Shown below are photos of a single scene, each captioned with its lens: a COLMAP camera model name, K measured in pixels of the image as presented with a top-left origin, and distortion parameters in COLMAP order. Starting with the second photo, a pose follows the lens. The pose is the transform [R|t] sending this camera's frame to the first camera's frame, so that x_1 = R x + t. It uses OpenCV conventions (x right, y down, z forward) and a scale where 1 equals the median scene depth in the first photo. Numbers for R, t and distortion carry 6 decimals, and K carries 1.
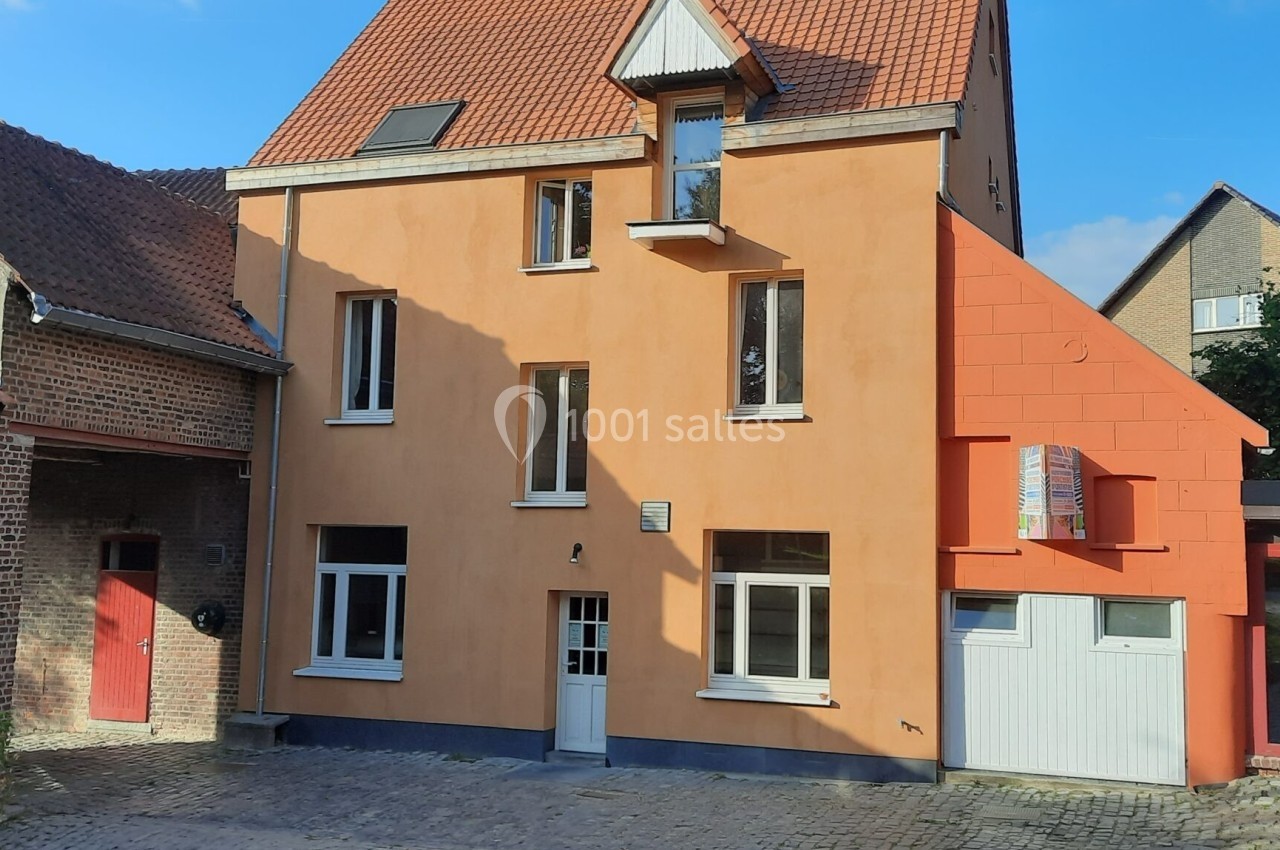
lens RADIAL K [[1441.4, 0, 664.1], [0, 1441.4, 390.6], [0, 0, 1]] dist [0.090436, -0.149370]
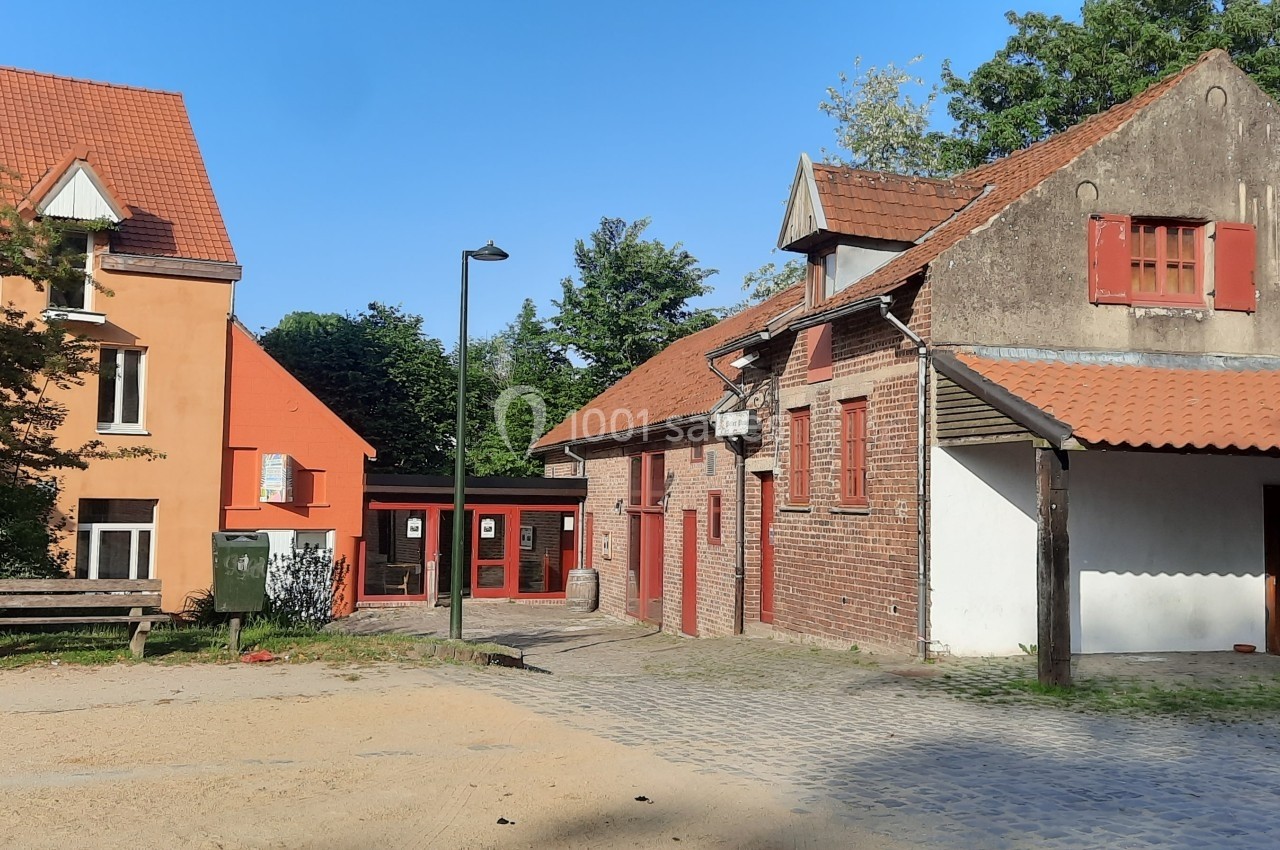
lens RADIAL K [[1441.4, 0, 664.1], [0, 1441.4, 390.6], [0, 0, 1]] dist [0.090436, -0.149370]
pose [[0.581283, 0.051325, 0.812081, -0.937719], [-0.089262, 0.996008, 0.000944, -0.087082], [-0.808791, -0.073037, 0.583544, -0.504695]]
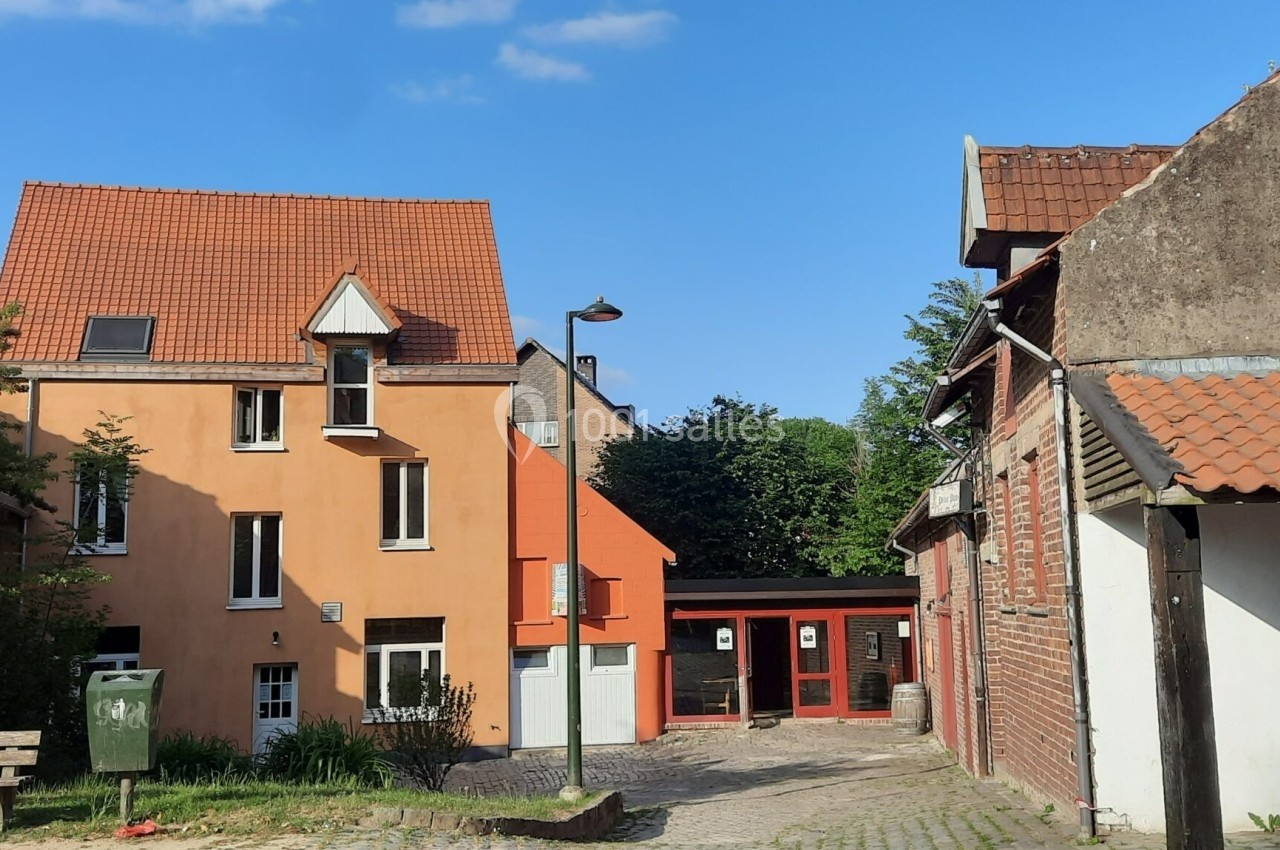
lens RADIAL K [[1441.4, 0, 664.1], [0, 1441.4, 390.6], [0, 0, 1]] dist [0.090436, -0.149370]
pose [[0.830278, 0.043161, 0.555676, -0.597454], [-0.019690, 0.998646, -0.048148, -0.085274], [-0.557002, 0.029035, 0.830004, -0.527109]]
